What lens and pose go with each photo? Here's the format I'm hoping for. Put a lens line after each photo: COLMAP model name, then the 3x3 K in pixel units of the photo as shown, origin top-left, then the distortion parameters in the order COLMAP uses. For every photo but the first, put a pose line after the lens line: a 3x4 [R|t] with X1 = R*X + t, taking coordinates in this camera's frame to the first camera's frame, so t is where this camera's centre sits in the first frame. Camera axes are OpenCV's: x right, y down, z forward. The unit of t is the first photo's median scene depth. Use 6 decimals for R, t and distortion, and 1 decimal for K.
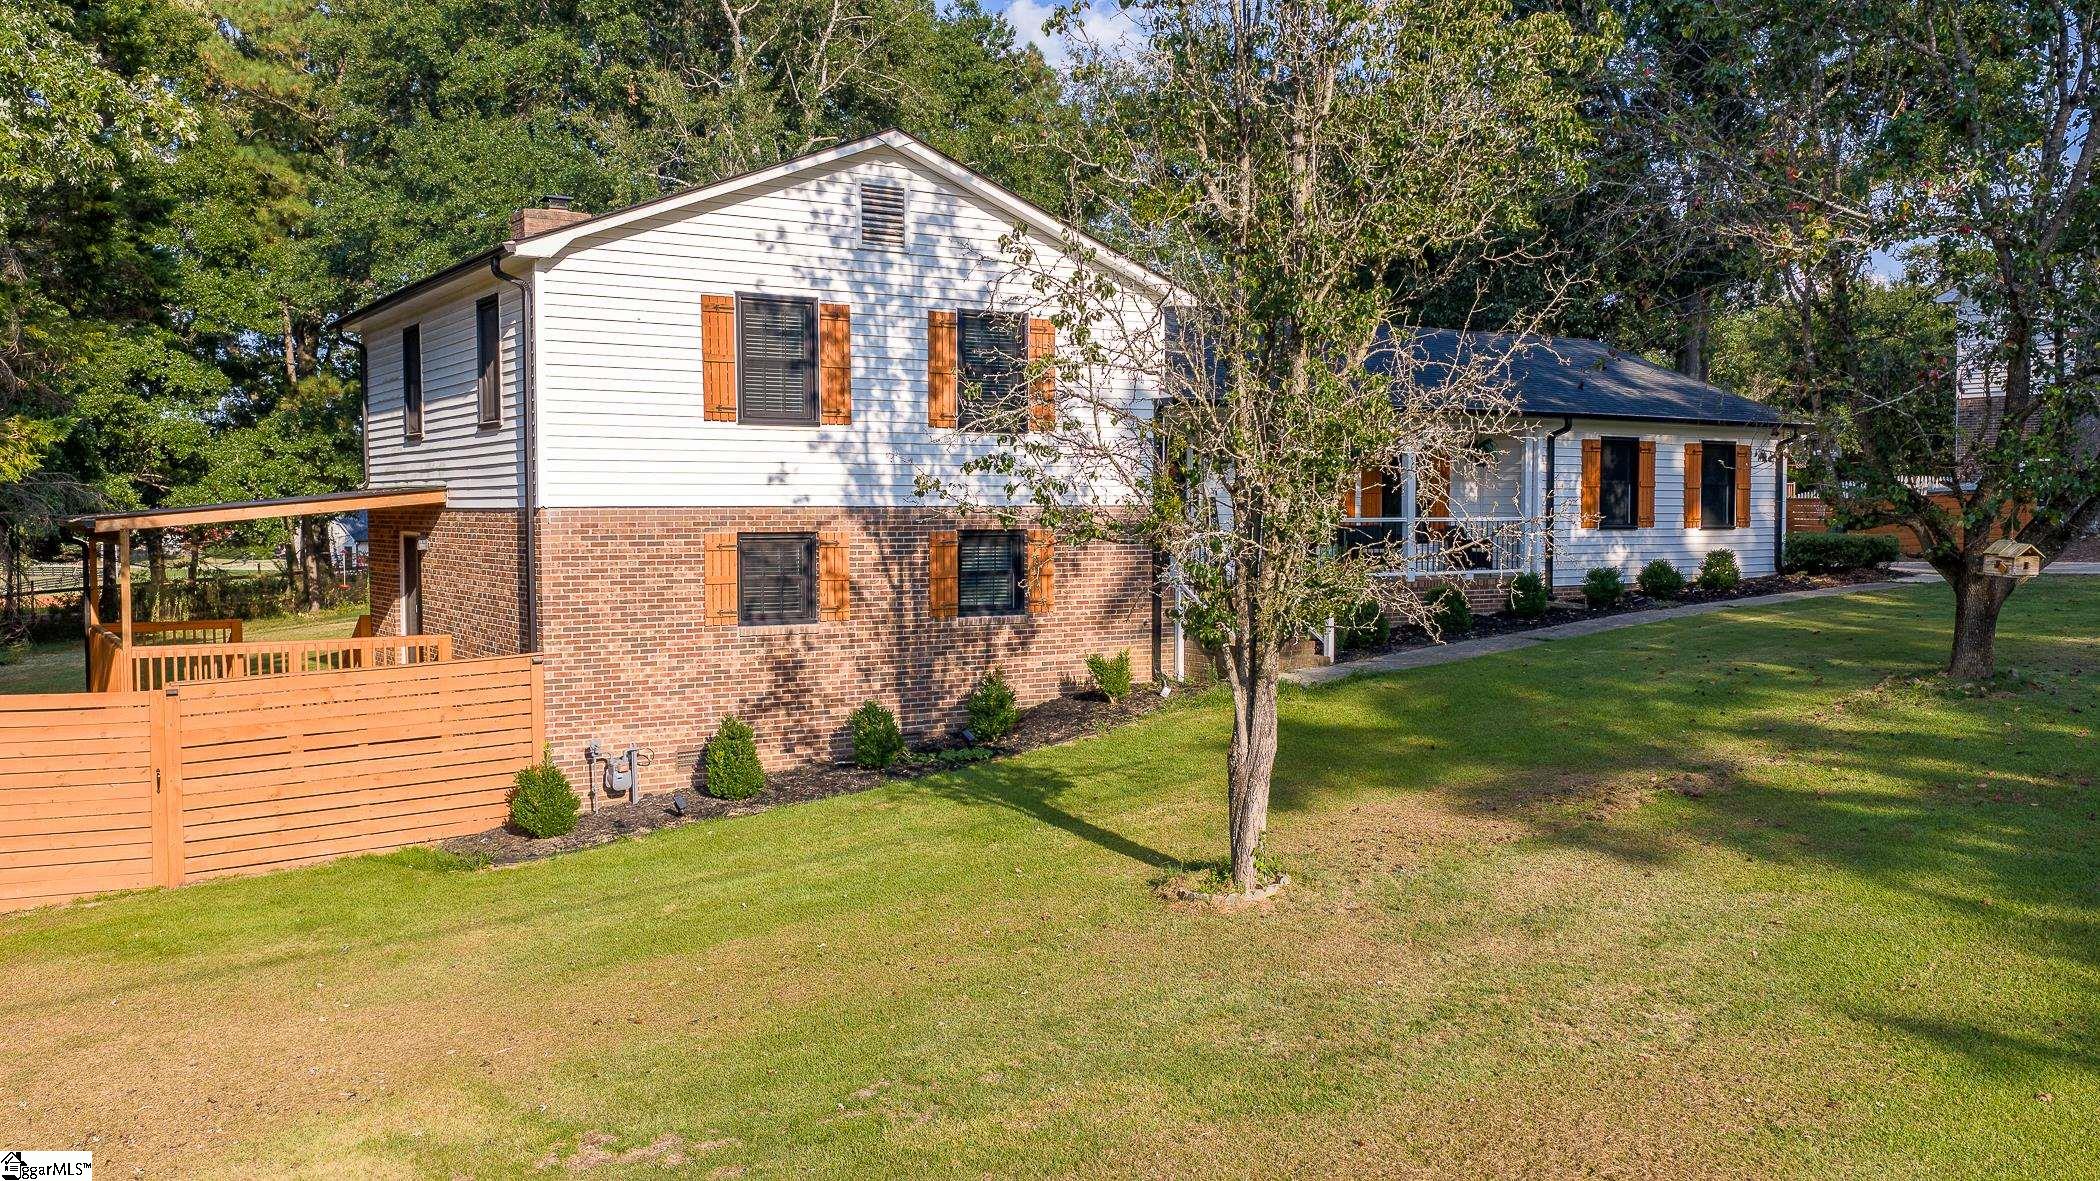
lens RADIAL K [[1752.2, 0, 1046.6], [0, 1752.2, 588.6], [0, 0, 1]] dist [0.028584, -0.038476]
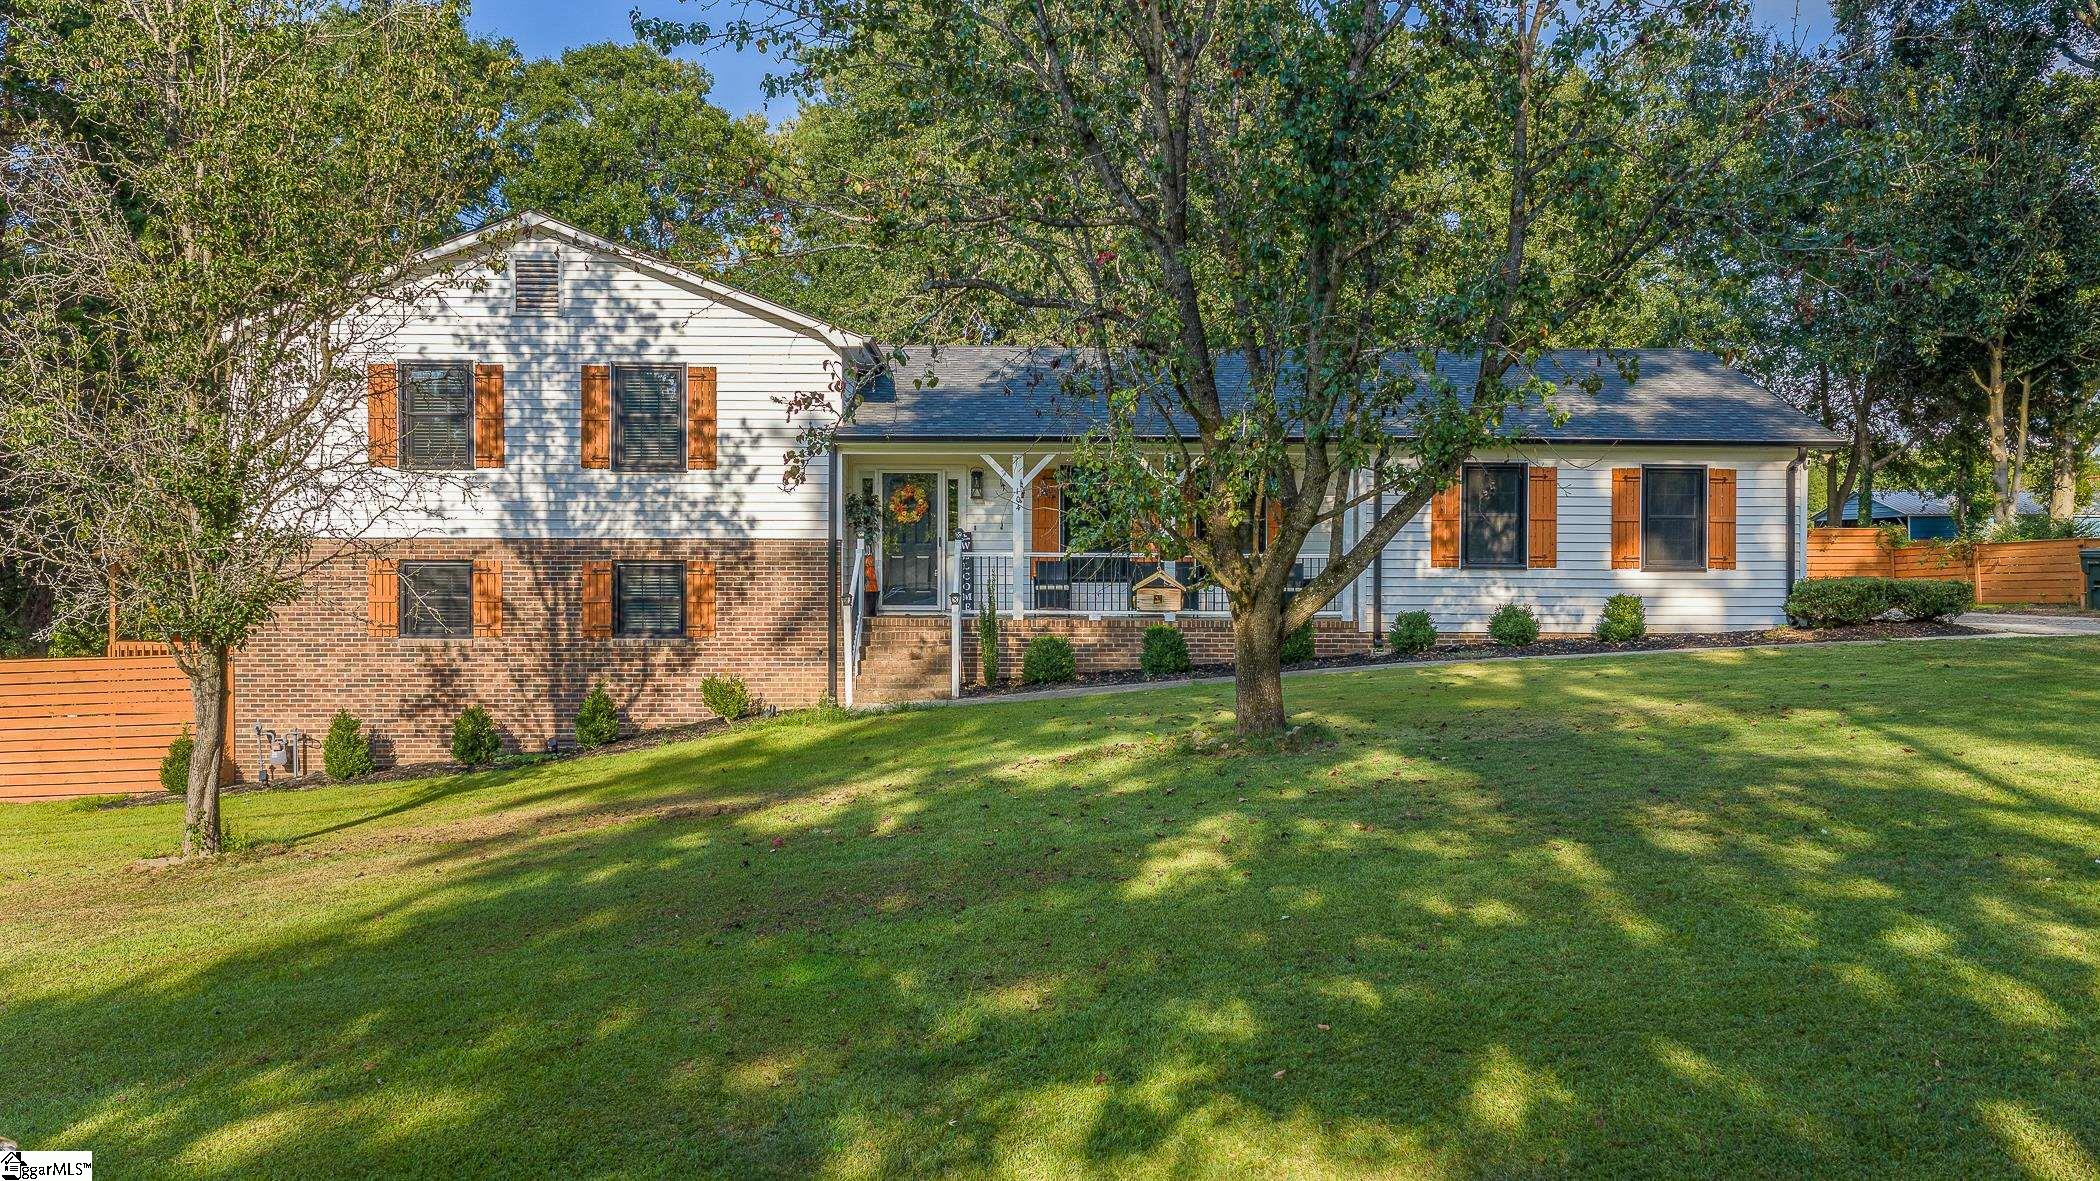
lens RADIAL K [[1752.2, 0, 1051.5], [0, 1752.2, 581.2], [0, 0, 1]] dist [0.028584, -0.038476]
pose [[0.856407, 0.005551, -0.516271, 0.783110], [-0.028297, 0.998944, -0.036199, 0.013363], [0.515525, 0.045610, 0.855660, 0.195431]]
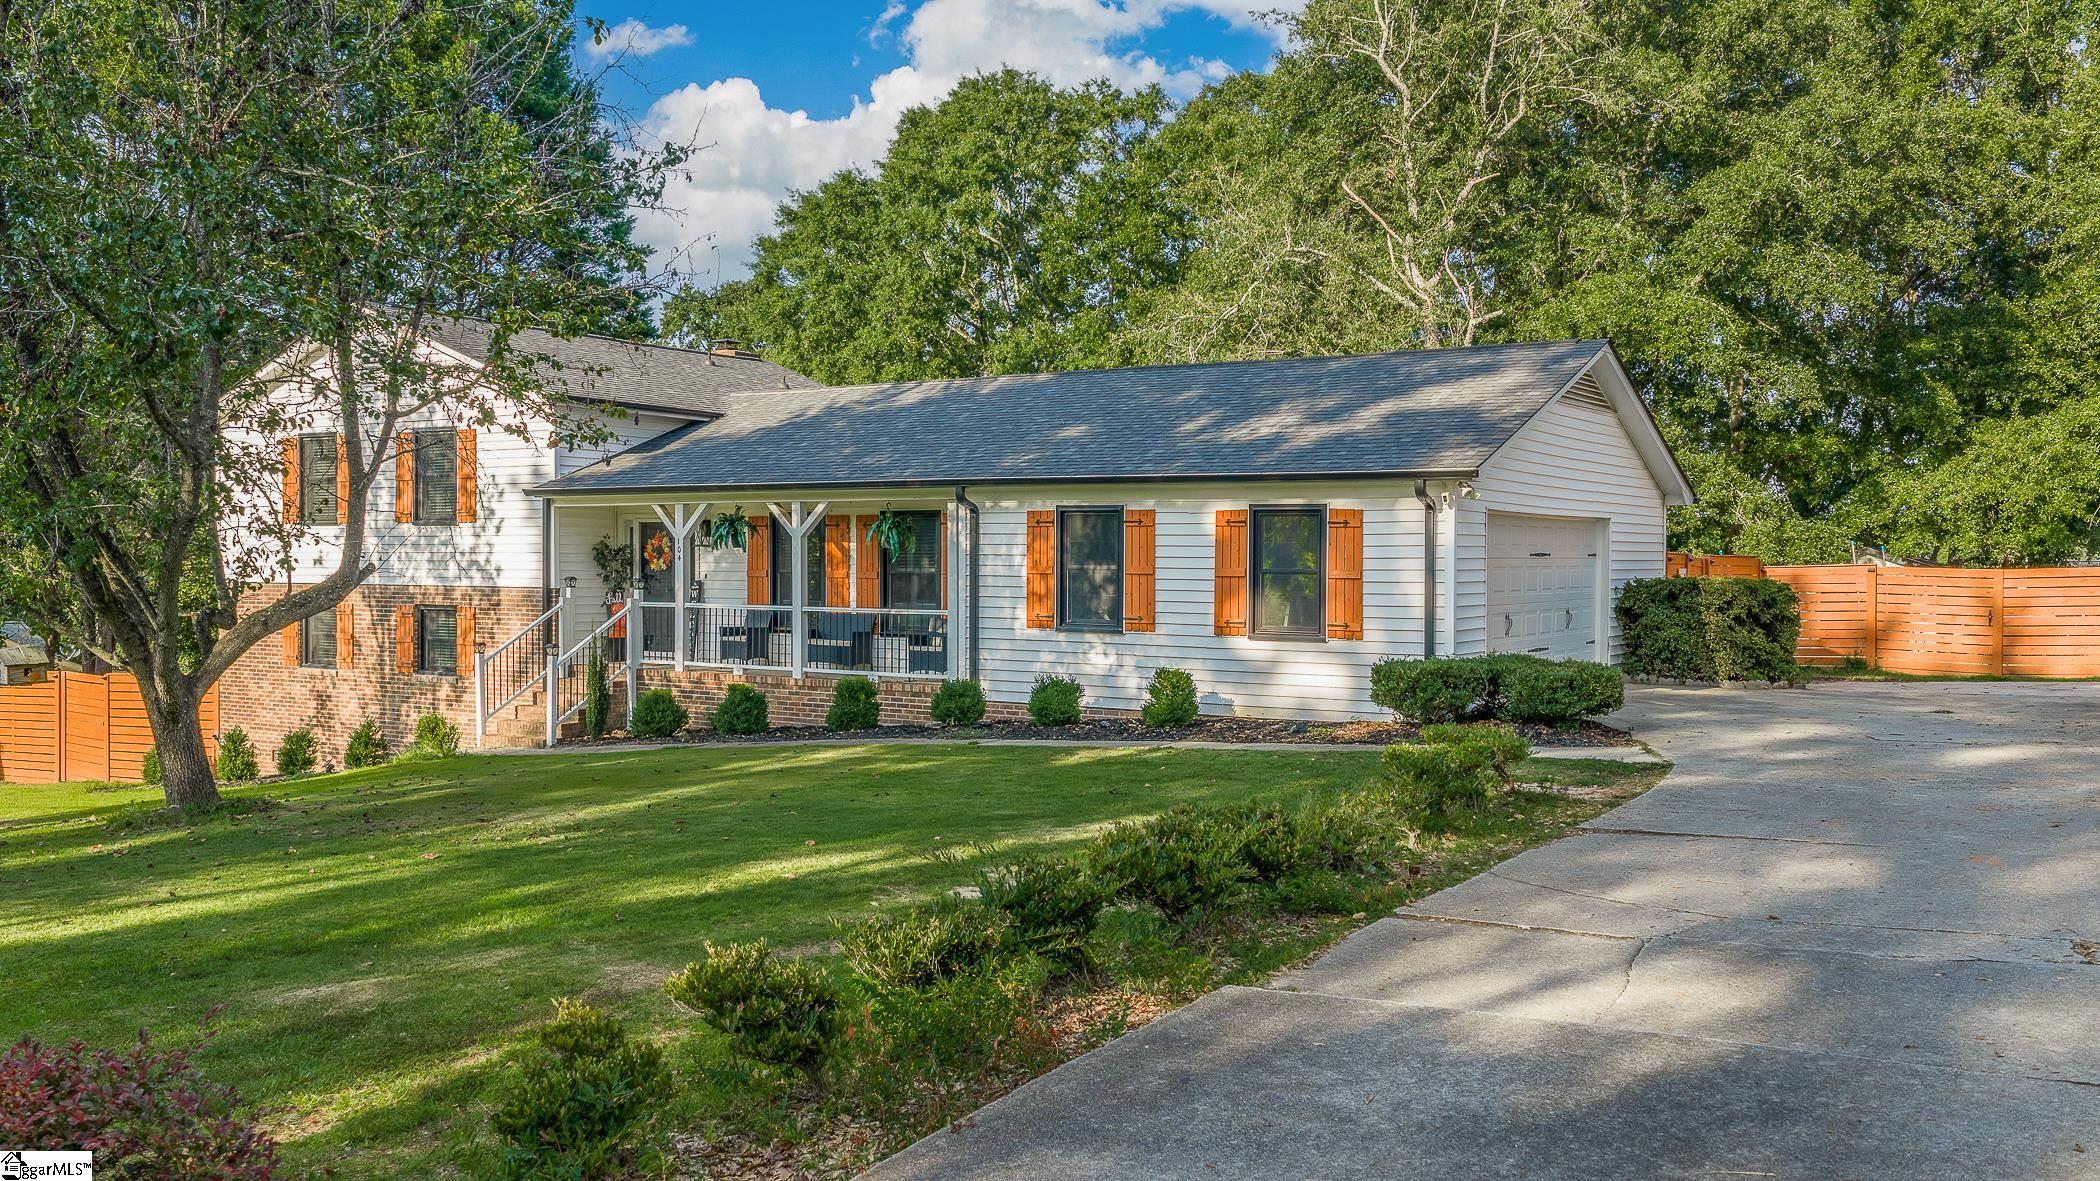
lens RADIAL K [[1752.2, 0, 1057.6], [0, 1752.2, 601.2], [0, 0, 1]] dist [0.028584, -0.038476]
pose [[0.419050, 0.016094, -0.907821, 1.309692], [-0.059661, 0.998170, -0.009844, -0.050999], [0.906001, 0.058287, 0.419243, 0.912746]]
